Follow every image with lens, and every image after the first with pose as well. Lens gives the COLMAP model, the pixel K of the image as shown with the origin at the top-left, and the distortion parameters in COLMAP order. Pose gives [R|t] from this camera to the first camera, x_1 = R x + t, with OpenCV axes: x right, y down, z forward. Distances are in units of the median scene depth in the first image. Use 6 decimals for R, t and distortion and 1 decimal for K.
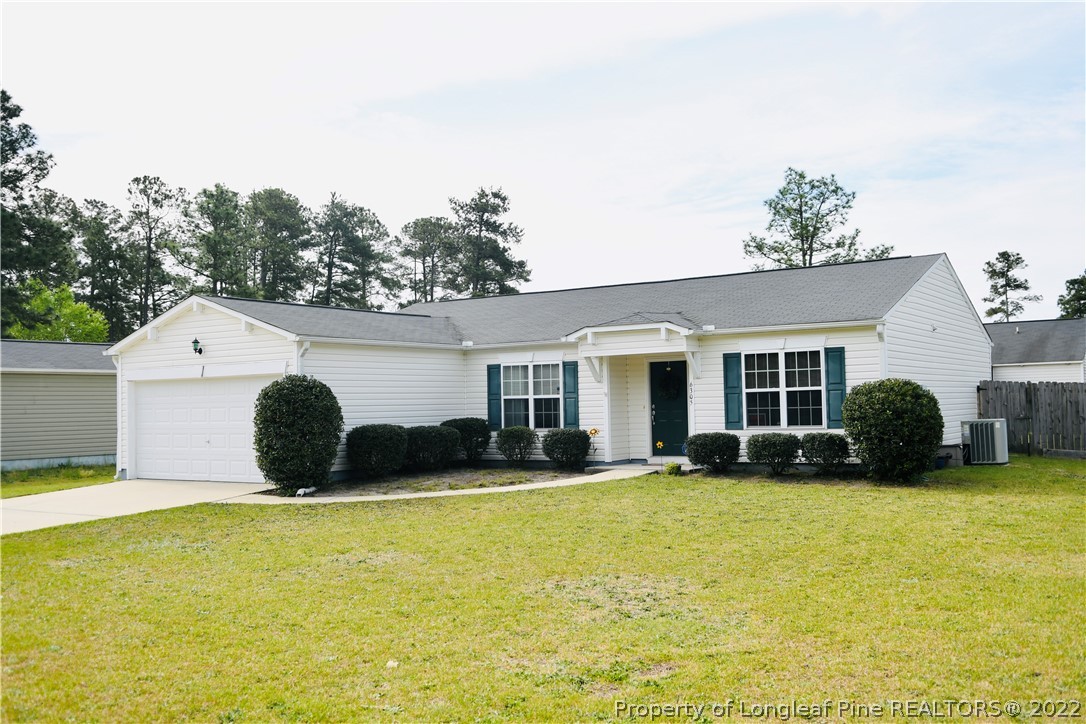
lens RADIAL K [[1027.4, 0, 542.6], [0, 1027.4, 361.8], [0, 0, 1]] dist [-0.009026, -0.005630]
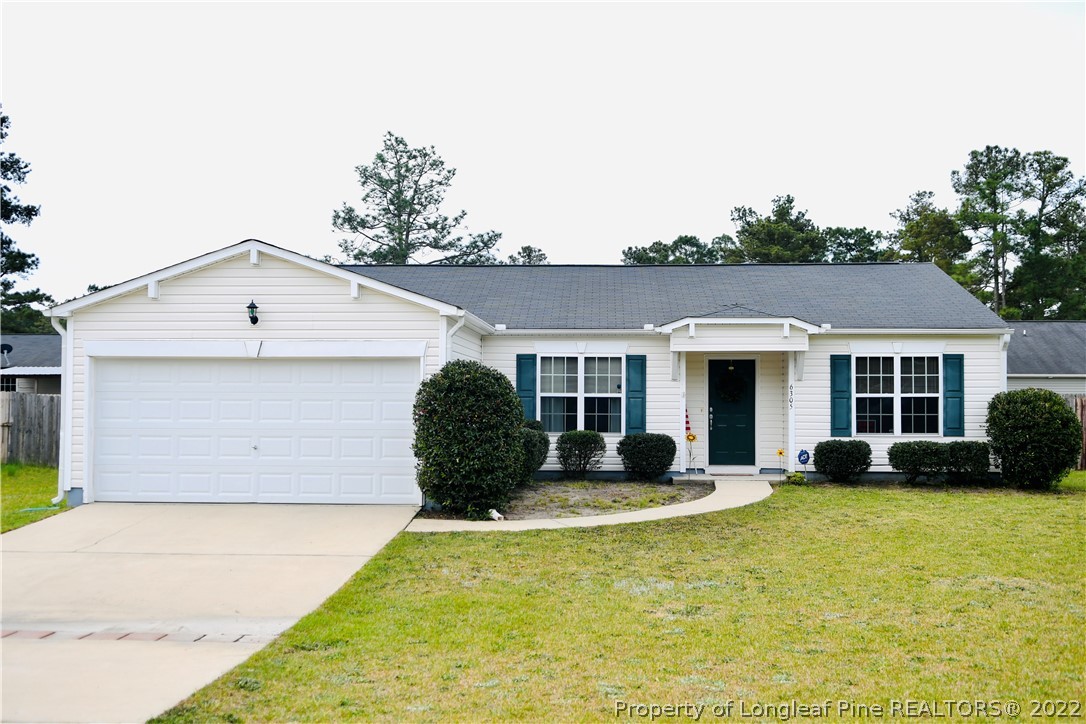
lens RADIAL K [[1212.3, 0, 542.8], [0, 1212.3, 361.6], [0, 0, 1]] dist [-0.003155, 0.005467]
pose [[0.860874, 0.038766, 0.507339, -0.607471], [-0.042678, 0.999081, -0.003924, 0.013602], [-0.507025, -0.018274, 0.861738, 0.185823]]
